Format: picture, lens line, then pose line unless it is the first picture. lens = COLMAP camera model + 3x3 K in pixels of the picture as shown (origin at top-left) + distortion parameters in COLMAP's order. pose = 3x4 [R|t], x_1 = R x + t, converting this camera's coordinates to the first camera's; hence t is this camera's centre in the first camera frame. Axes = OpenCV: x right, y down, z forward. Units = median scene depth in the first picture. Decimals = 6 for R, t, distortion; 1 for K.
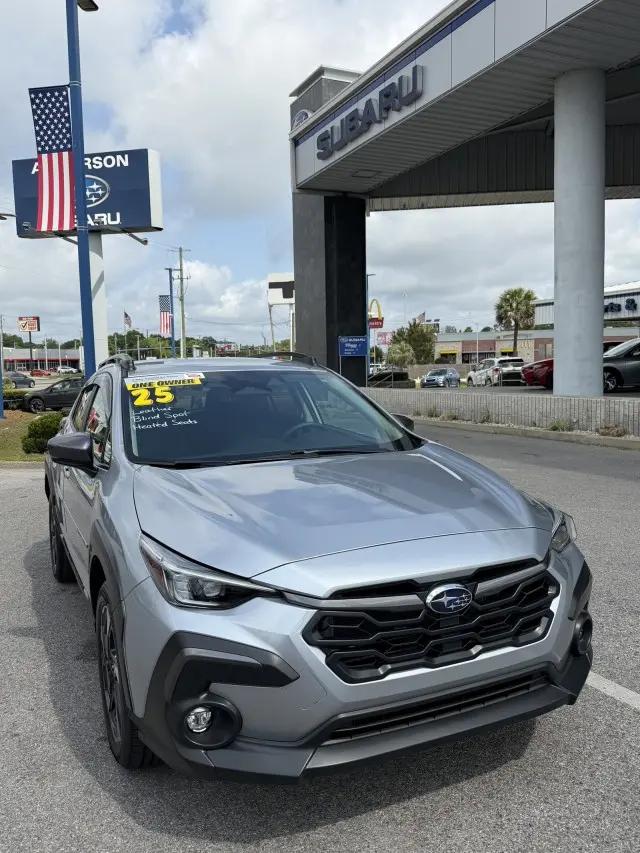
lens RADIAL K [[732.9, 0, 319.7], [0, 732.9, 429.6], [0, 0, 1]] dist [0.013289, -0.020524]
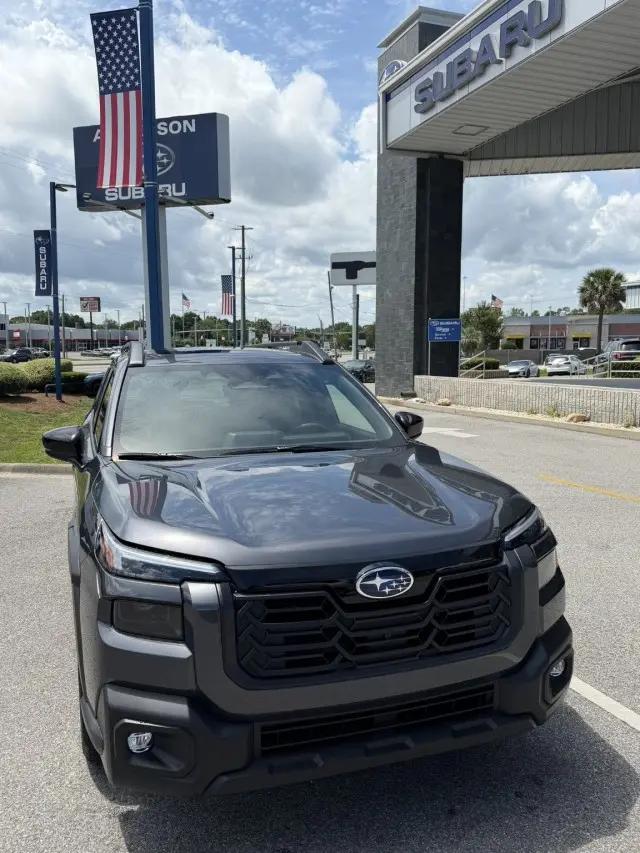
lens RADIAL K [[720.7, 0, 315.1], [0, 720.7, 431.1], [0, 0, 1]] dist [0.004645, -0.000636]
pose [[0.997170, 0.020842, -0.072238, -0.039628], [-0.018877, 0.999436, 0.027779, -0.011899], [0.072776, -0.026336, 0.997001, 0.103213]]
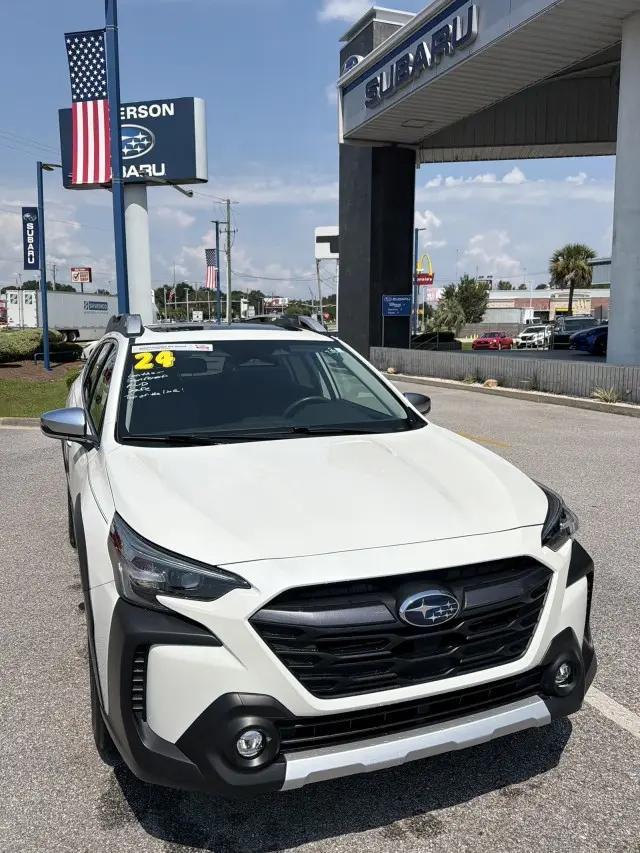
lens RADIAL K [[732.7, 0, 319.1], [0, 732.7, 424.4], [0, 0, 1]] dist [0.004941, -0.012332]
pose [[0.997505, 0.028376, -0.064635, 0.007696], [-0.024845, 0.998188, 0.054800, -0.006578], [0.066073, -0.053057, 0.996403, 0.018707]]
